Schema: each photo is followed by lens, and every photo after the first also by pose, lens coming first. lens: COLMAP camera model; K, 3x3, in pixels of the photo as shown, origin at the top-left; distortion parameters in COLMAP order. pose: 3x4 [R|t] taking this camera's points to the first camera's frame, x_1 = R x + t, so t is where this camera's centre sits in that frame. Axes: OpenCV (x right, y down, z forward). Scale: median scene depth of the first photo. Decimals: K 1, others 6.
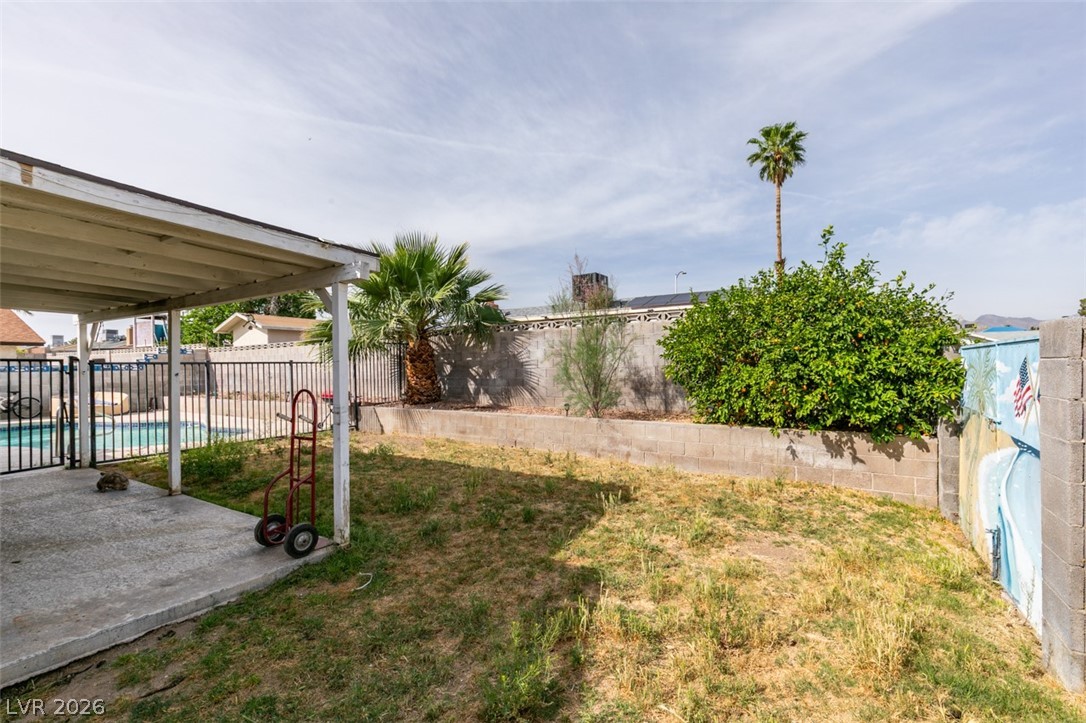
lens RADIAL K [[452.2, 0, 566.1], [0, 452.2, 359.4], [0, 0, 1]] dist [-0.013782, -0.000220]
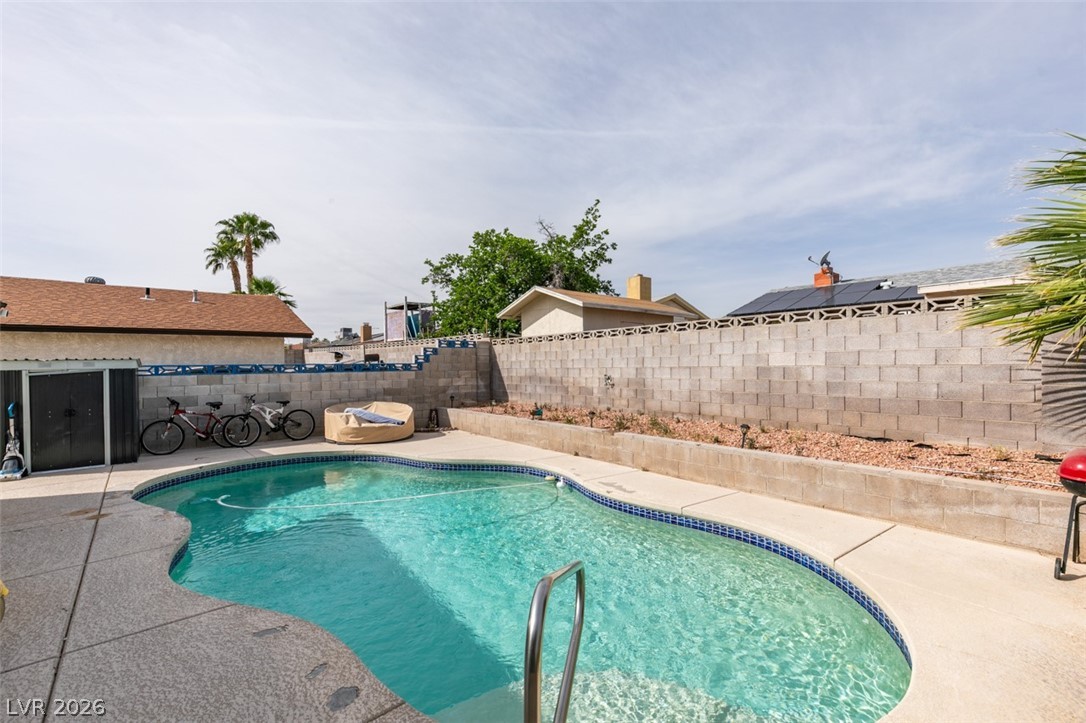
lens RADIAL K [[484.6, 0, 537.6], [0, 484.6, 366.1], [0, 0, 1]] dist [0.004316, -0.001463]
pose [[0.933744, 0.007857, -0.357856, -0.452982], [-0.006330, 0.999965, 0.005439, 0.011371], [0.357886, -0.002814, 0.933761, 0.311330]]
